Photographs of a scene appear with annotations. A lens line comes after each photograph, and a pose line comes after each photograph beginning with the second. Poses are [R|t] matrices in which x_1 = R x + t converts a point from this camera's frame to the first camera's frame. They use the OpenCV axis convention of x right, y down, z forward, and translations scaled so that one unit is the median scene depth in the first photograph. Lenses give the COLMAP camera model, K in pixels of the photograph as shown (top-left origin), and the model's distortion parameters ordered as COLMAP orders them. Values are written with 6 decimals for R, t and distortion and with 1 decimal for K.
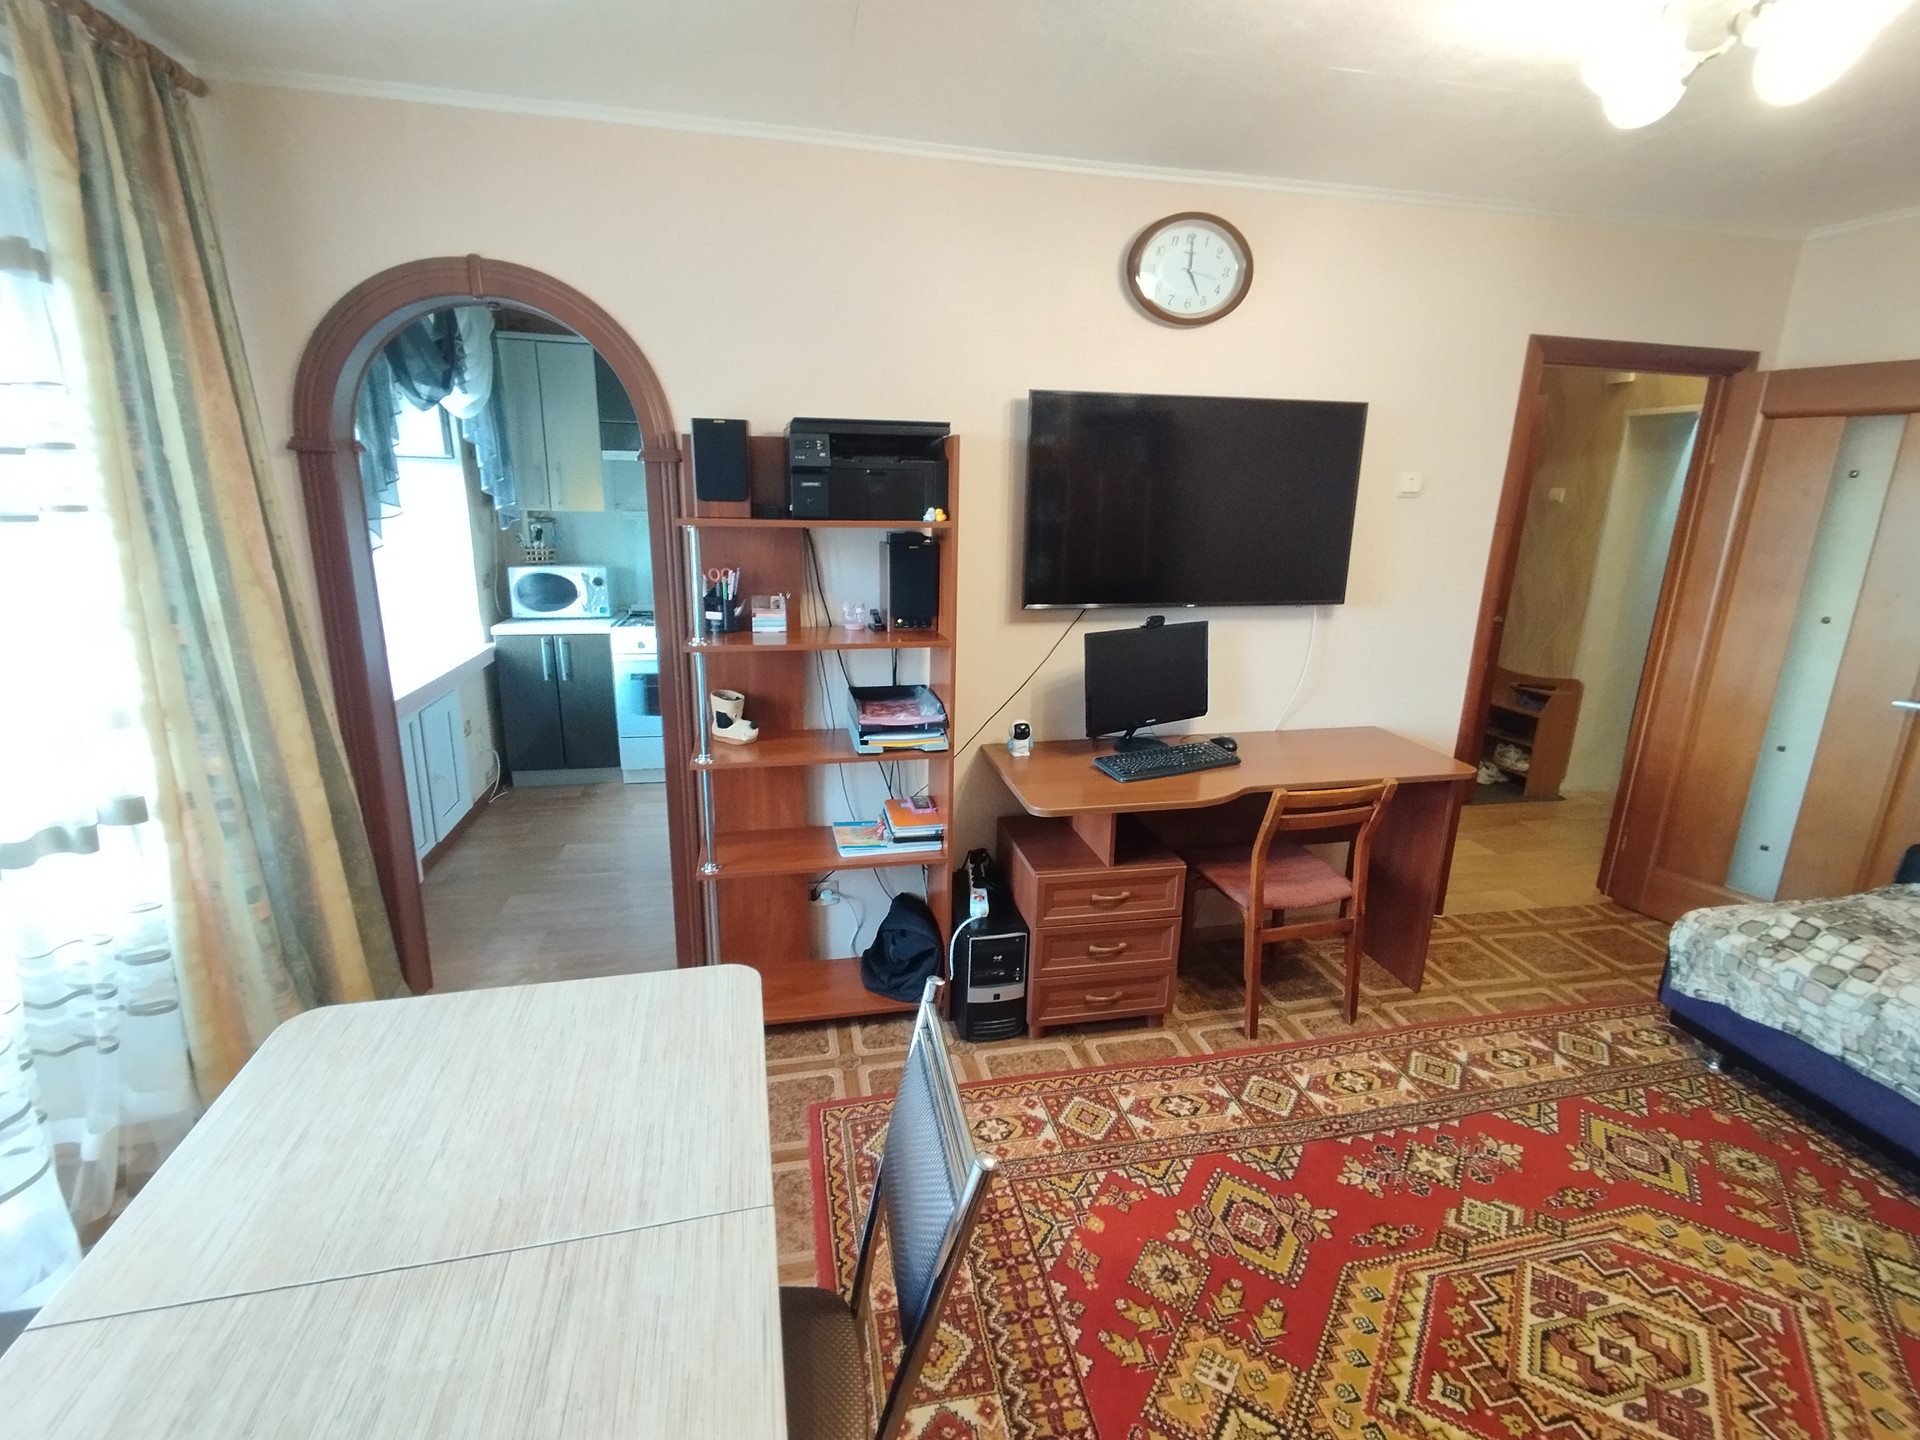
lens RADIAL K [[876.8, 0, 951.8], [0, 876.8, 720.7], [0, 0, 1]] dist [-0.000402, -0.004682]
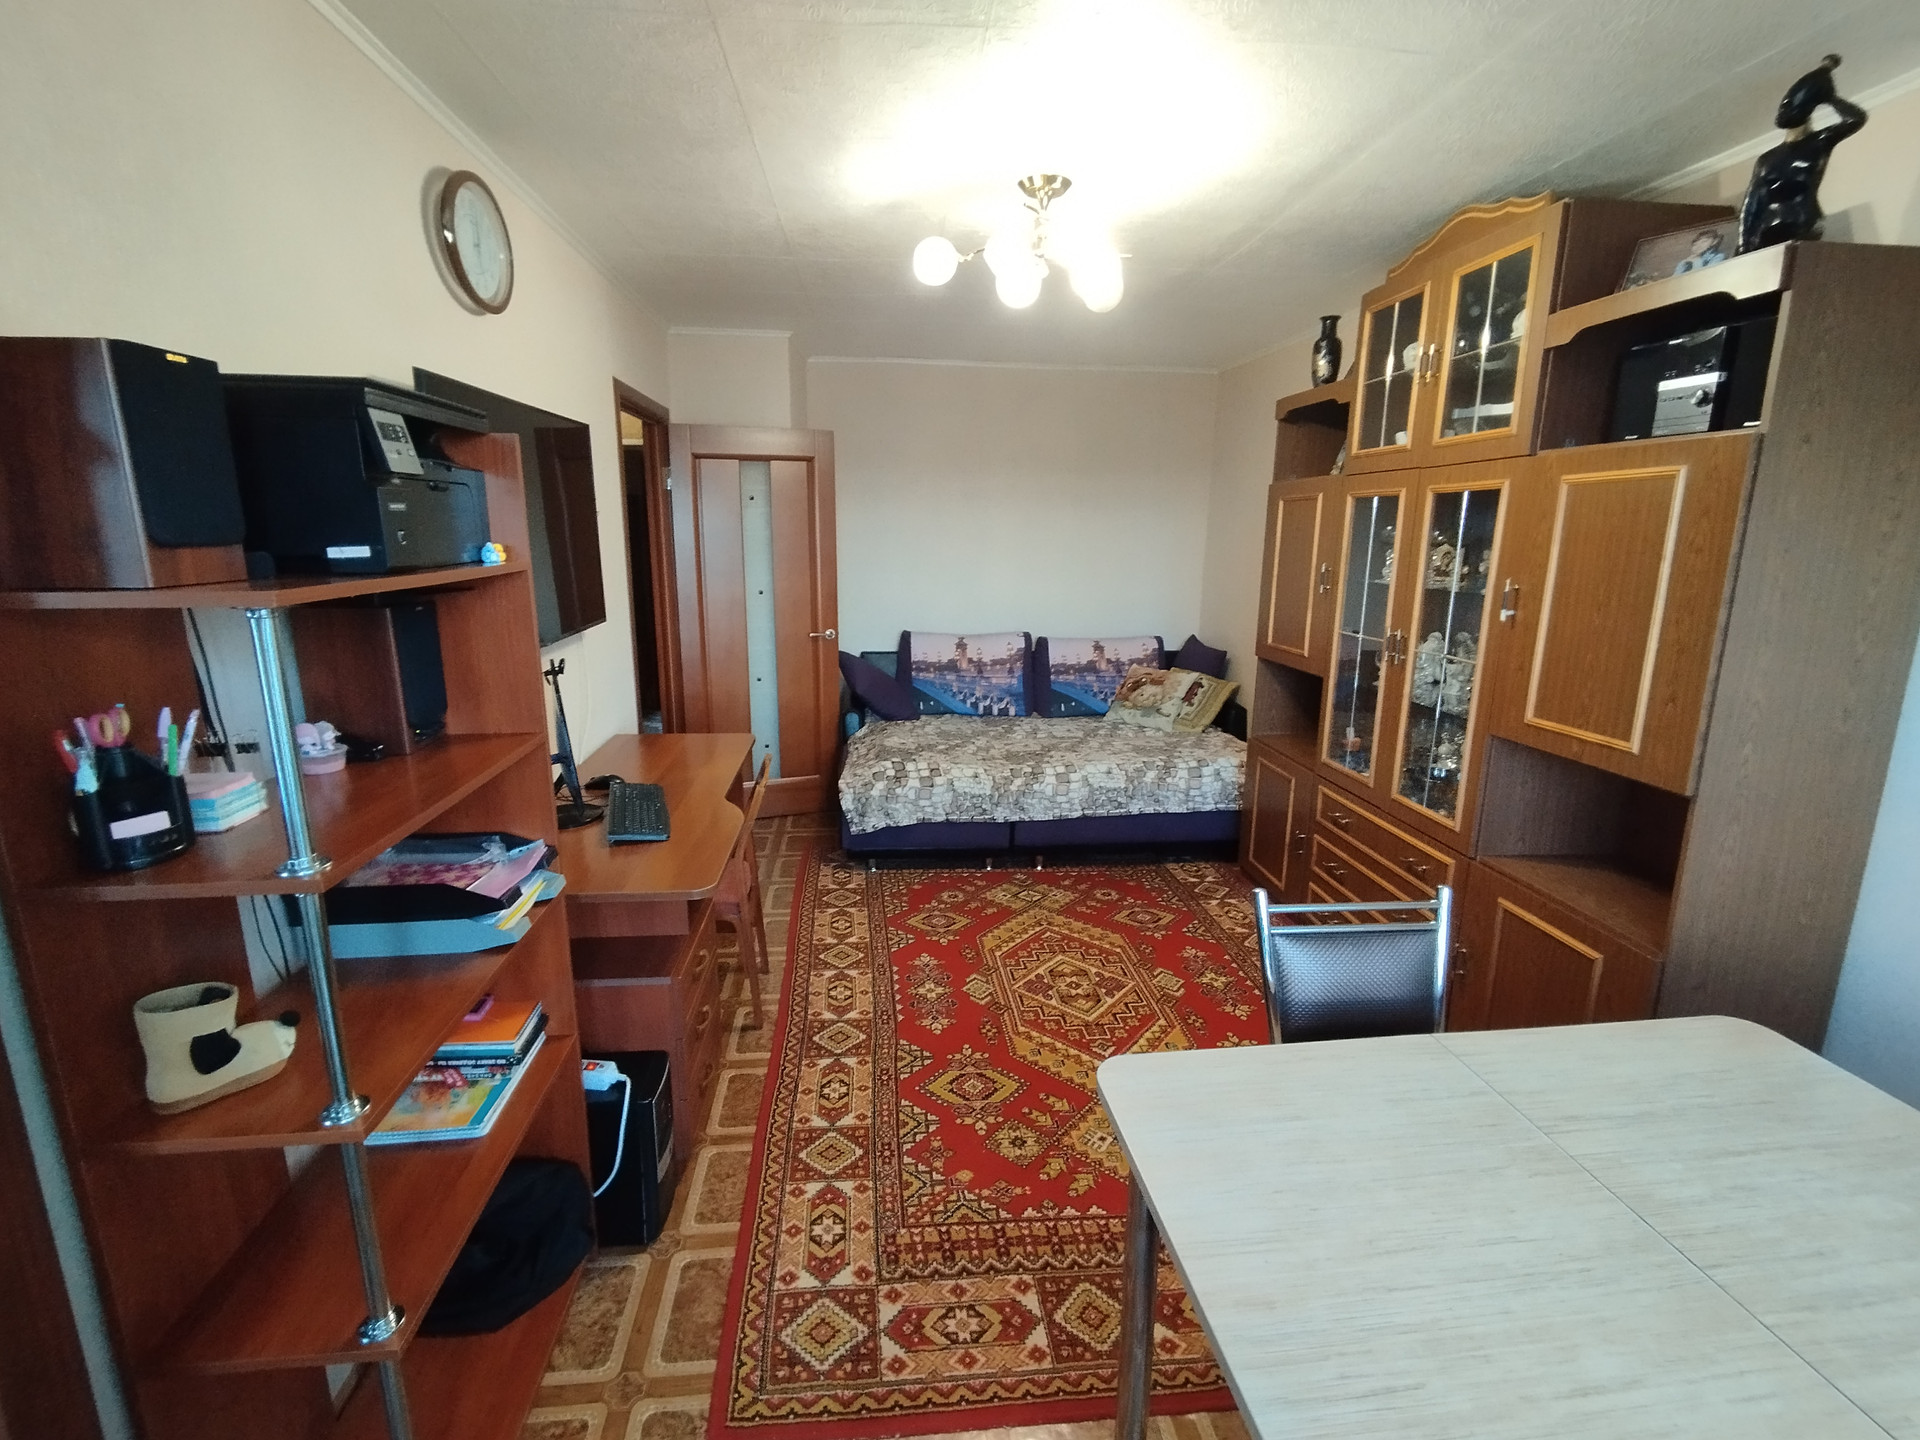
lens RADIAL K [[876.8, 0, 961.8], [0, 876.8, 722.9], [0, 0, 1]] dist [-0.000402, -0.004682]
pose [[0.100628, -0.235534, 0.966643, -0.716567], [0.244433, 0.947649, 0.205460, -0.178052], [-0.964431, 0.215605, 0.152932, 0.665155]]
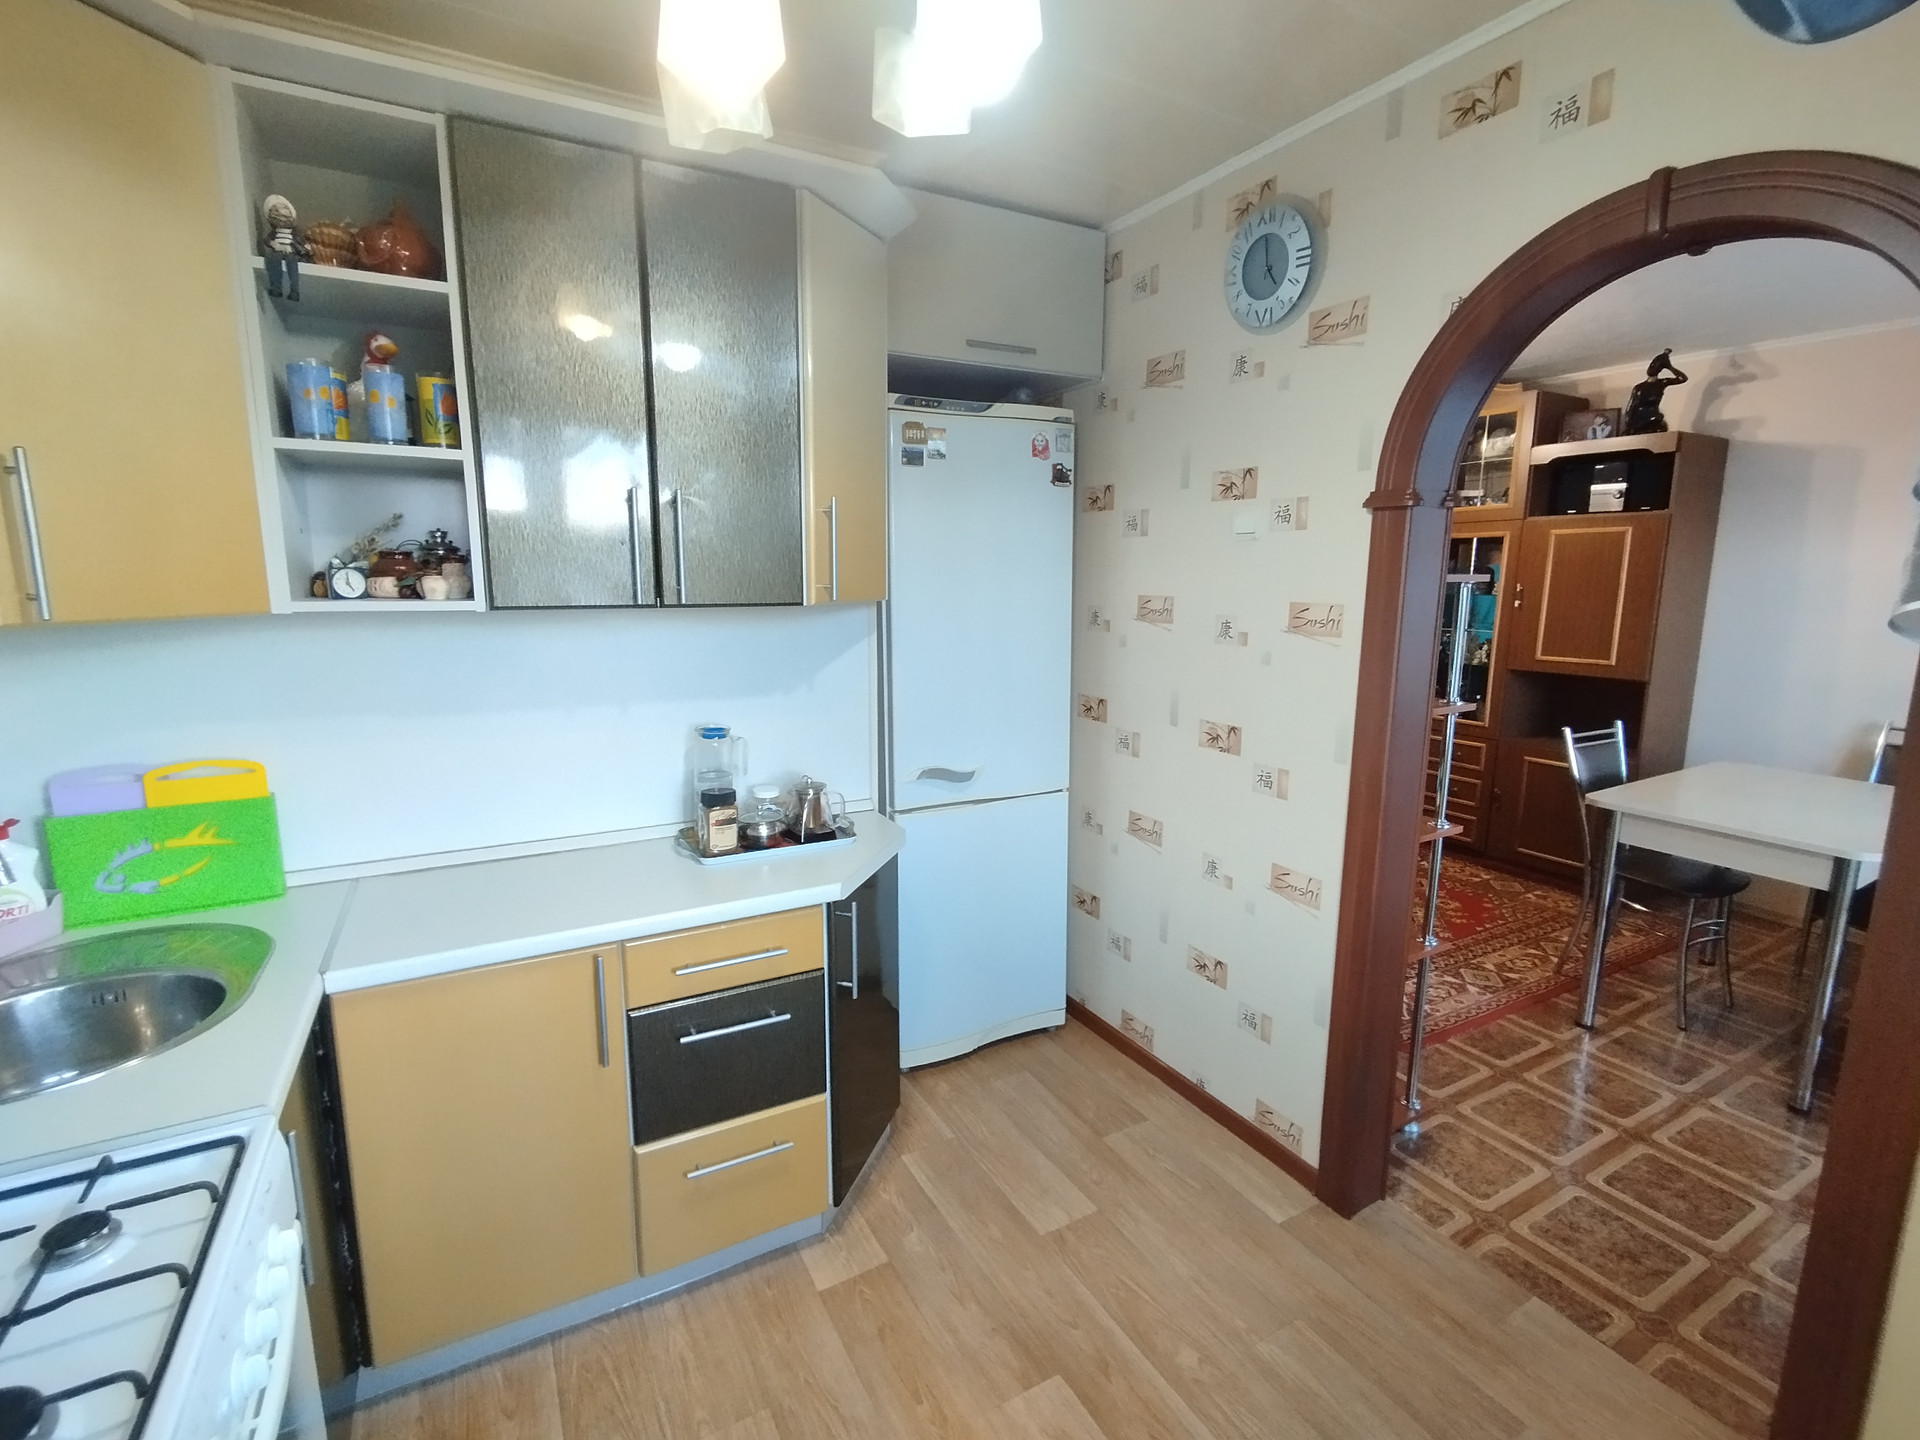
lens RADIAL K [[876.8, 0, 956.7], [0, 876.8, 723.4], [0, 0, 1]] dist [-0.000402, -0.004682]
pose [[-0.296913, -0.186880, 0.936439, -1.126299], [0.231883, 0.937199, 0.260554, -0.484125], [-0.926322, 0.294506, -0.234932, 1.903525]]
